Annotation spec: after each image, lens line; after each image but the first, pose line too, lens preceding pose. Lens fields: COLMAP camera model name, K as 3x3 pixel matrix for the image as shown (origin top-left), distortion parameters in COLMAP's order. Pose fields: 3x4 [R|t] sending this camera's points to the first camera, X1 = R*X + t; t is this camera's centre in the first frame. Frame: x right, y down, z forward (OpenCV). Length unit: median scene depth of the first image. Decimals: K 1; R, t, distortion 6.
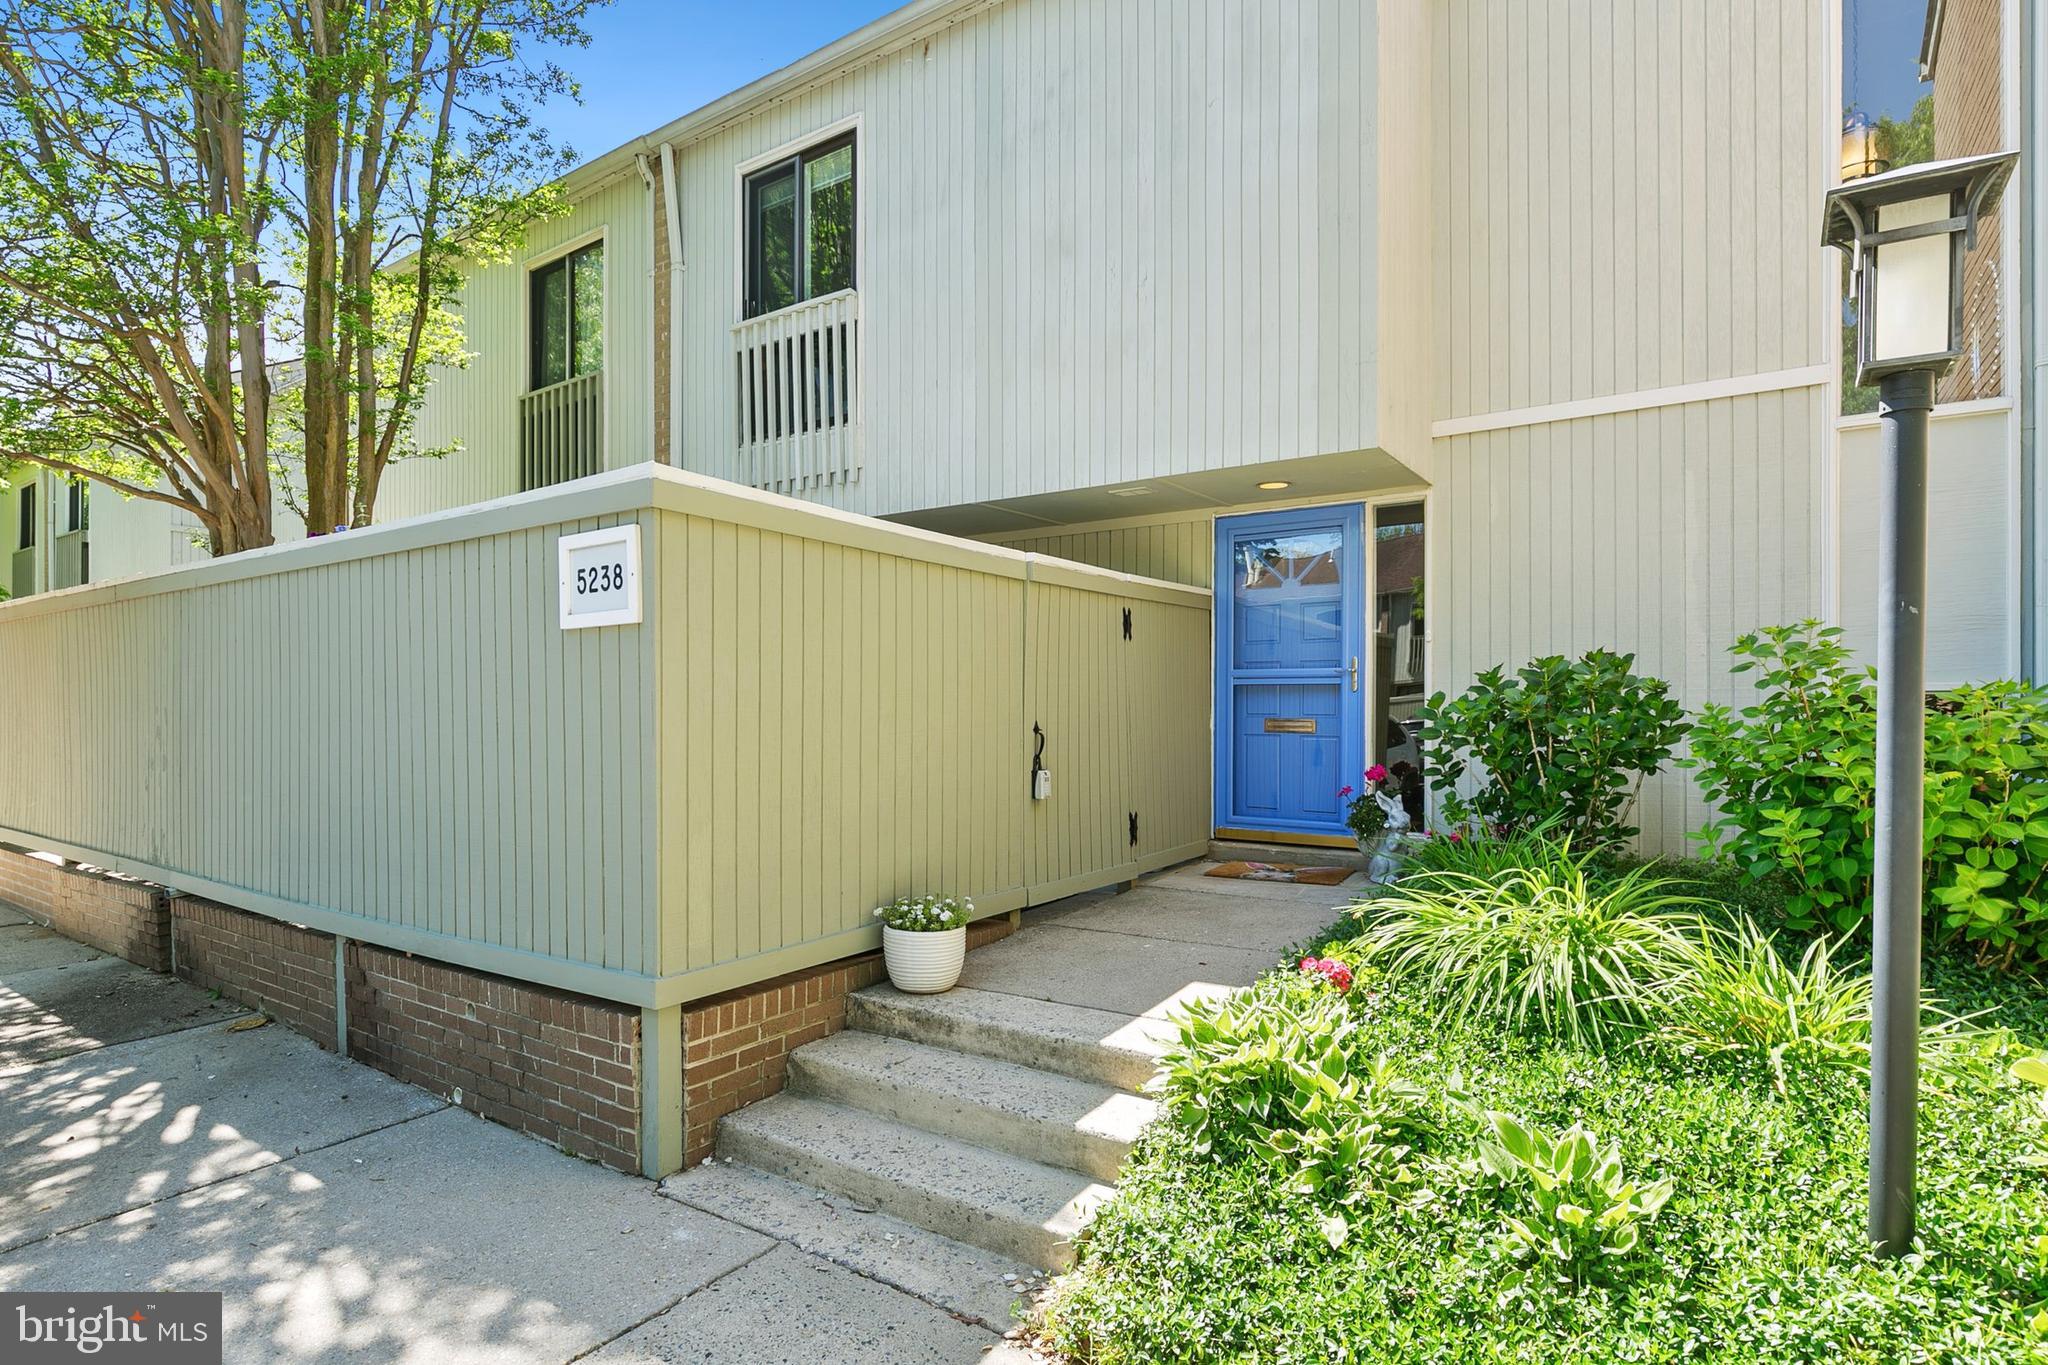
lens RADIAL K [[1051.8, 0, 1048.7], [0, 1051.8, 609.1], [0, 0, 1]] dist [-0.009128, 0.002397]
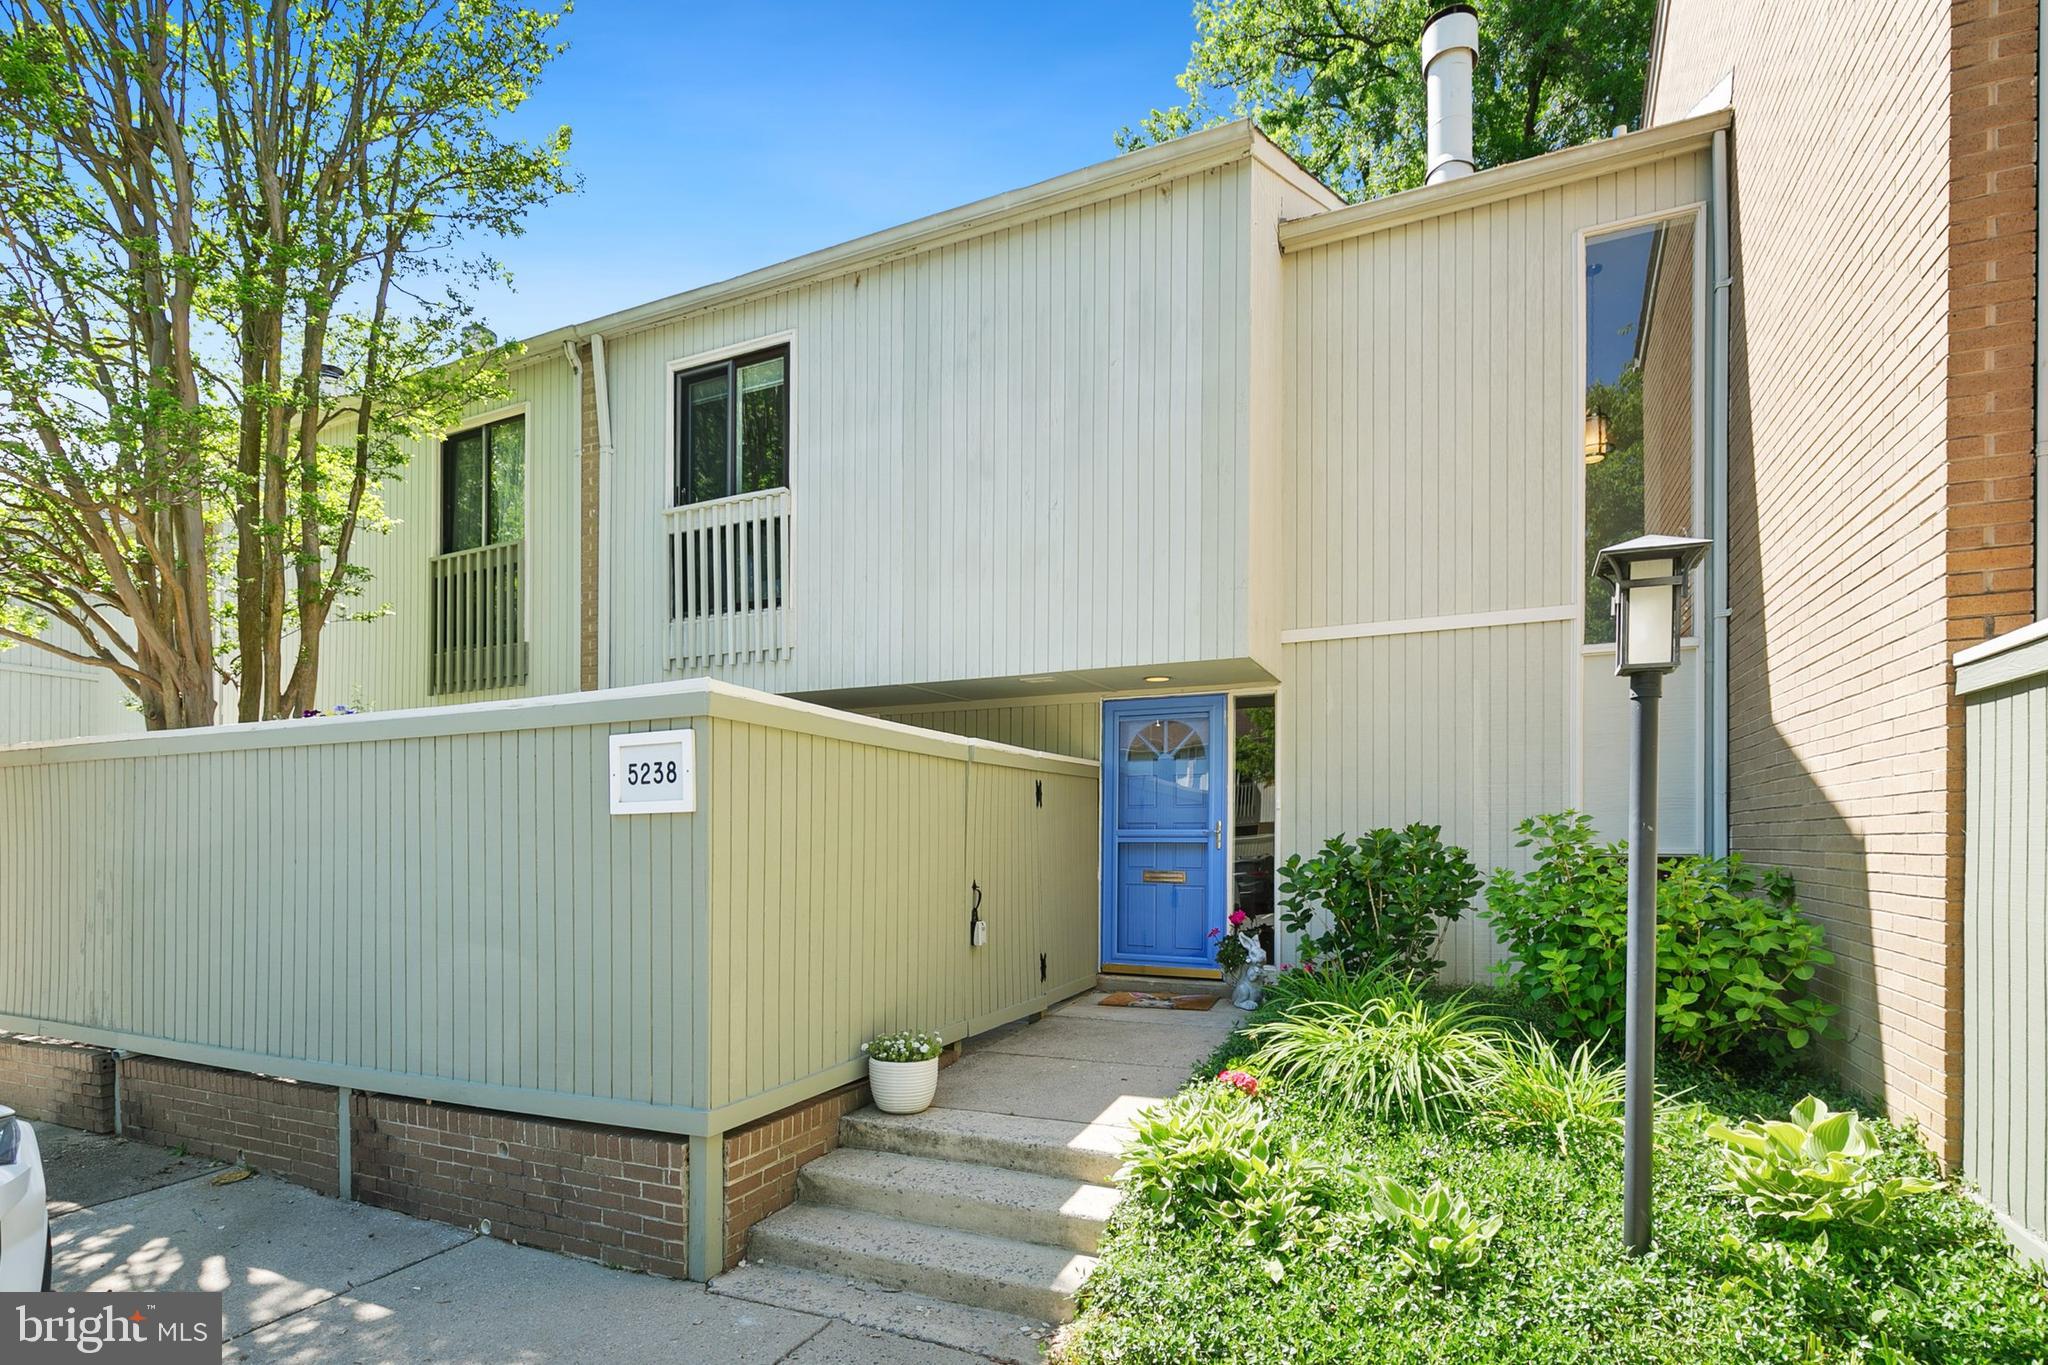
lens RADIAL K [[984.4, 0, 1048.7], [0, 984.4, 729.9], [0, 0, 1]] dist [0.003413, -0.000195]
pose [[0.985832, 0.017767, 0.166793, -0.146363], [-0.014703, 0.999700, -0.019583, -0.052600], [-0.167091, 0.016853, 0.985797, -0.143007]]
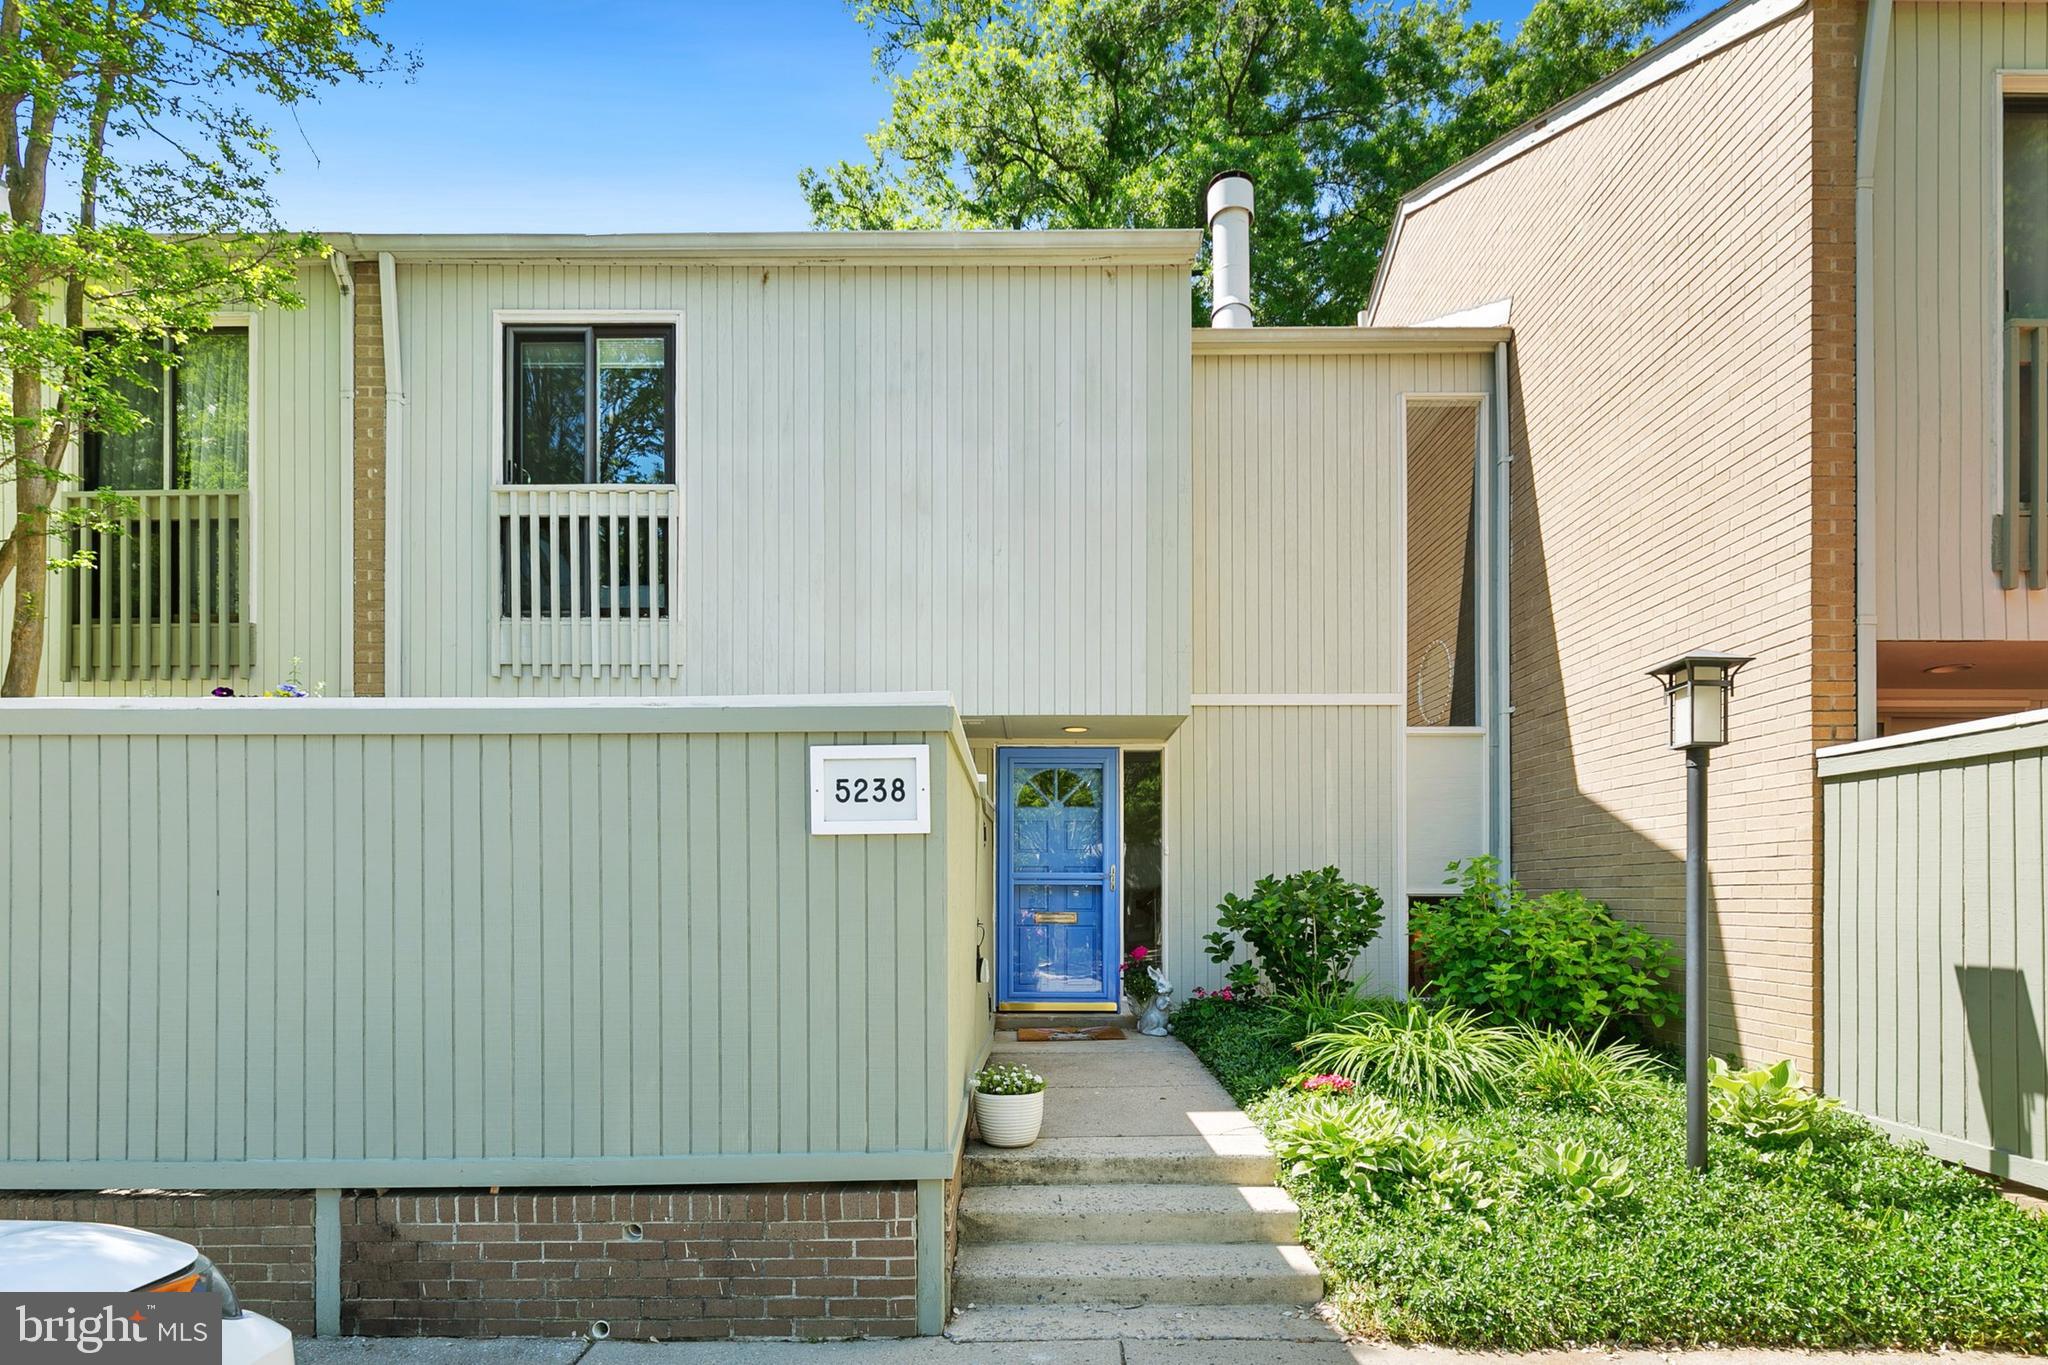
lens RADIAL K [[971.2, 0, 1044.1], [0, 971.2, 786.6], [0, 0, 1]] dist [0.002277, 0.000243]
pose [[0.829327, 0.063693, 0.555122, -0.704621], [-0.052382, 0.997969, -0.036248, -0.004955], [-0.556303, 0.000983, 0.830979, 0.060310]]
